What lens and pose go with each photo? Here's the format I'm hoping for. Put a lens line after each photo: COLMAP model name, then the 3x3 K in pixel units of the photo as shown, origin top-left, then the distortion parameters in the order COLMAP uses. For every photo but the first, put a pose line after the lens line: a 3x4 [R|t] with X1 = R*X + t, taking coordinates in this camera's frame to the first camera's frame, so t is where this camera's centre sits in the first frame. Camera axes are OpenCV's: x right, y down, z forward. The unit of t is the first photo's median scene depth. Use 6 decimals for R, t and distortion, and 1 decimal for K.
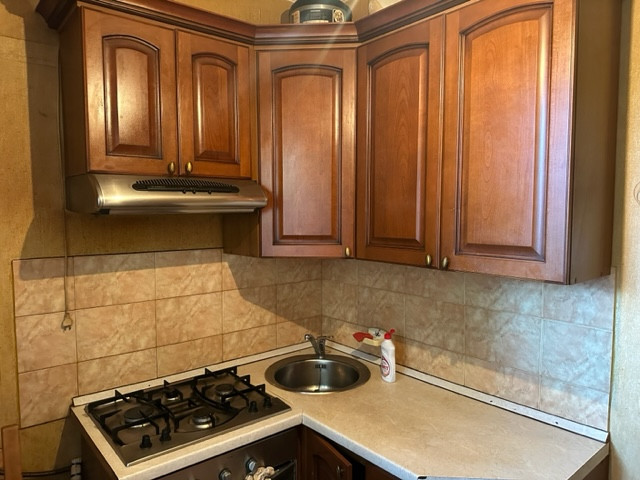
lens RADIAL K [[455.4, 0, 320.6], [0, 455.4, 238.5], [0, 0, 1]] dist [-0.006976, -0.003506]
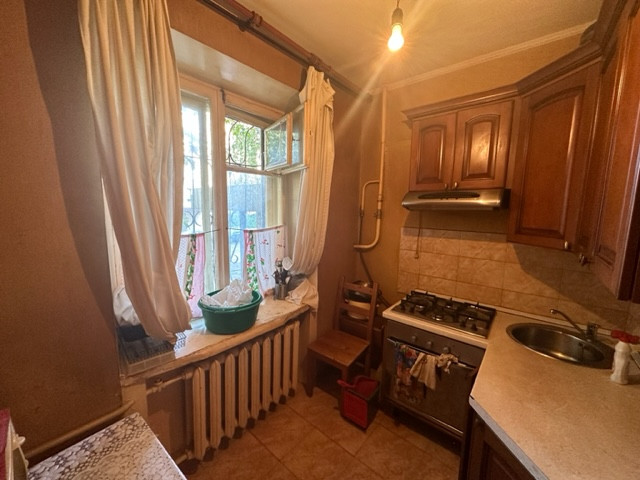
lens RADIAL K [[256.0, 0, 321.3], [0, 256.0, 240.0], [0, 0, 1]] dist [-0.000069, -0.000015]
pose [[0.175294, 0.128033, -0.976156, 0.593281], [-0.087205, 0.989630, 0.114140, -0.004419], [0.980646, 0.065118, 0.184641, 0.249995]]
